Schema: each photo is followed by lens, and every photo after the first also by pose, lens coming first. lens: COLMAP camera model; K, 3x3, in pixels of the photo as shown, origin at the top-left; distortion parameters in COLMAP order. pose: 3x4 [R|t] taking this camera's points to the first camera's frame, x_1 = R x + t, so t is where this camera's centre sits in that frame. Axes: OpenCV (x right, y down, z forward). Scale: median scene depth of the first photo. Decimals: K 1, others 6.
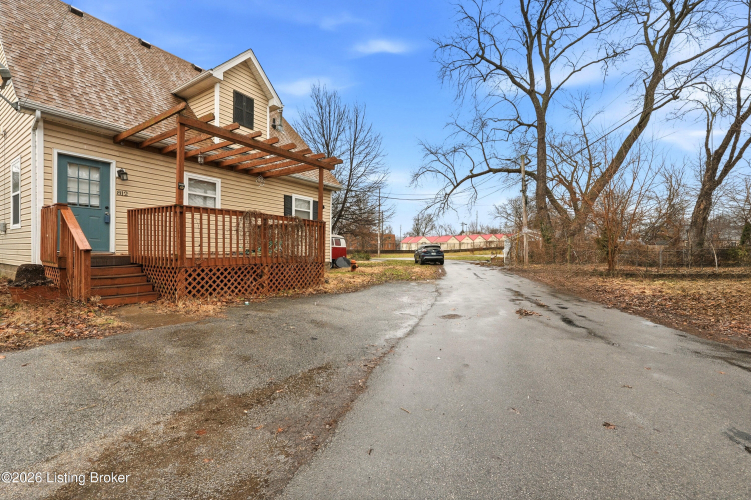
lens RADIAL K [[319.4, 0, 374.1], [0, 319.4, 251.7], [0, 0, 1]] dist [0.004057, 0.000255]
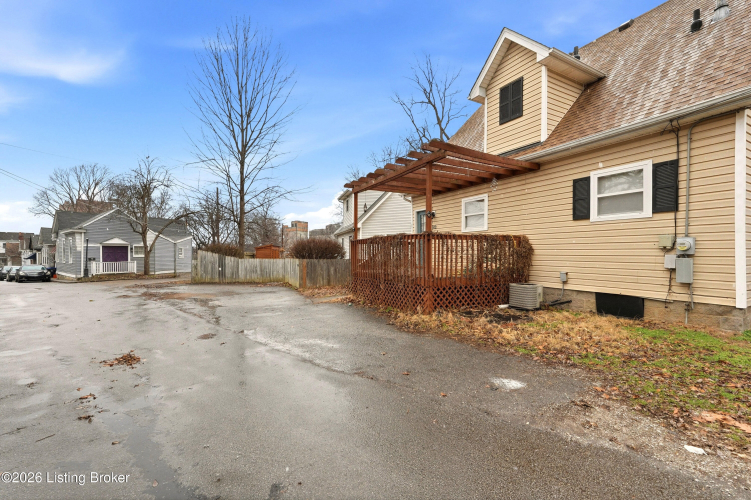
lens RADIAL K [[319.4, 0, 374.1], [0, 319.4, 251.7], [0, 0, 1]] dist [0.004057, 0.000255]
pose [[-0.467966, -0.010516, -0.883684, 0.683126], [-0.000458, 0.999932, -0.011657, -0.049384], [0.883746, -0.005050, -0.467939, 1.460660]]
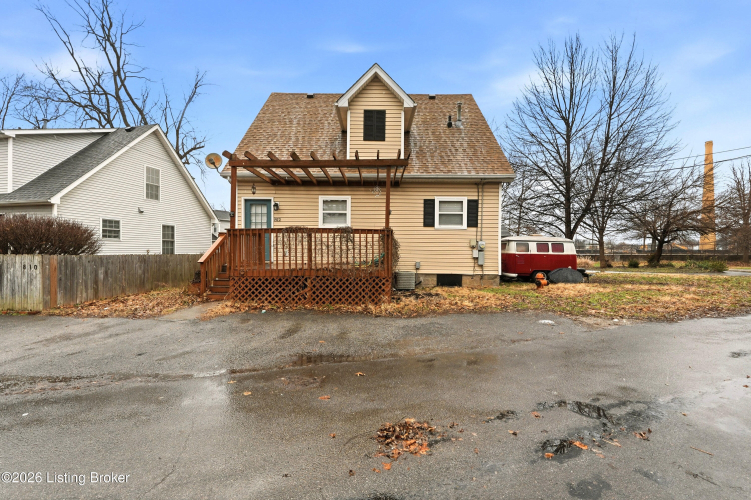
lens RADIAL K [[319.4, 0, 374.1], [0, 319.4, 251.7], [0, 0, 1]] dist [0.004057, 0.000255]
pose [[0.555186, -0.005752, -0.831706, 0.613427], [-0.001952, 0.999964, -0.008219, -0.031521], [0.831724, 0.006187, 0.555155, 0.578415]]
